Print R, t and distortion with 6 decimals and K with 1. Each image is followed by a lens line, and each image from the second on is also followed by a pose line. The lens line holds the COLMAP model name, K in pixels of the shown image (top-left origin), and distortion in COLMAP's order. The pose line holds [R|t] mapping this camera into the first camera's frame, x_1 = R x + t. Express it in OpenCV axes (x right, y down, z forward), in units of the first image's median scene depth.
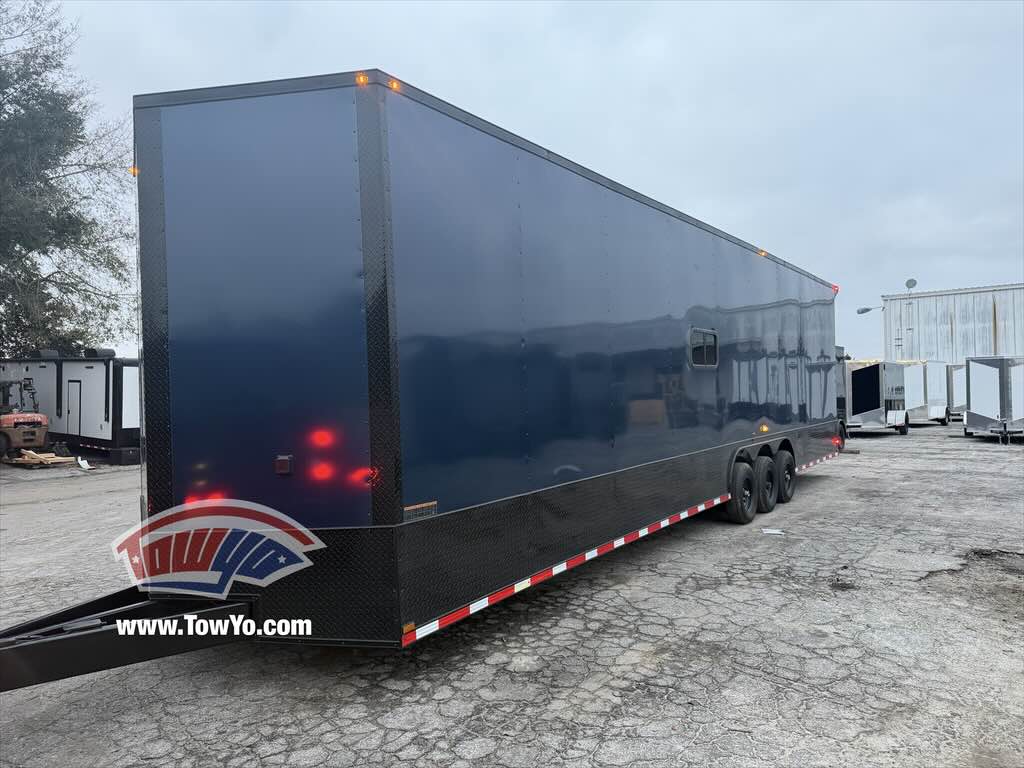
lens RADIAL K [[725.0, 0, 510.6], [0, 725.0, 379.5], [0, 0, 1]] dist [0.022273, -0.025951]
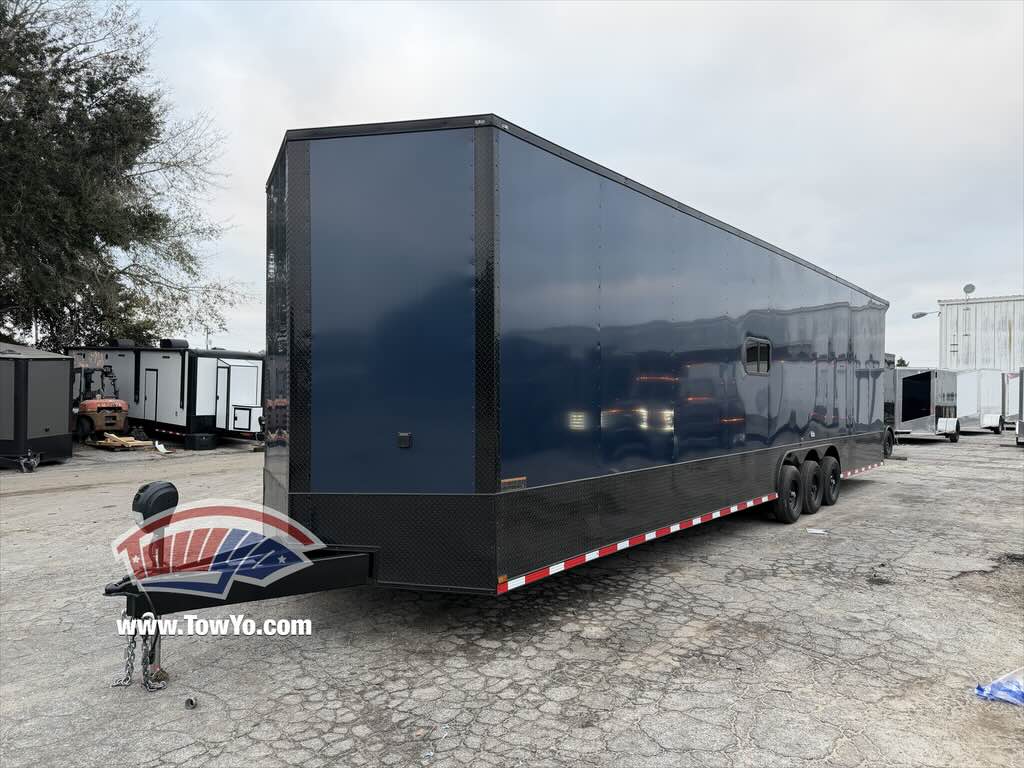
lens RADIAL K [[725.0, 0, 519.6], [0, 725.0, 383.8], [0, 0, 1]] dist [0.022273, -0.025951]
pose [[0.998493, 0.024610, -0.049048, -0.036228], [-0.023973, 0.999621, 0.013540, -0.015009], [0.049363, -0.012344, 0.998705, -0.112139]]
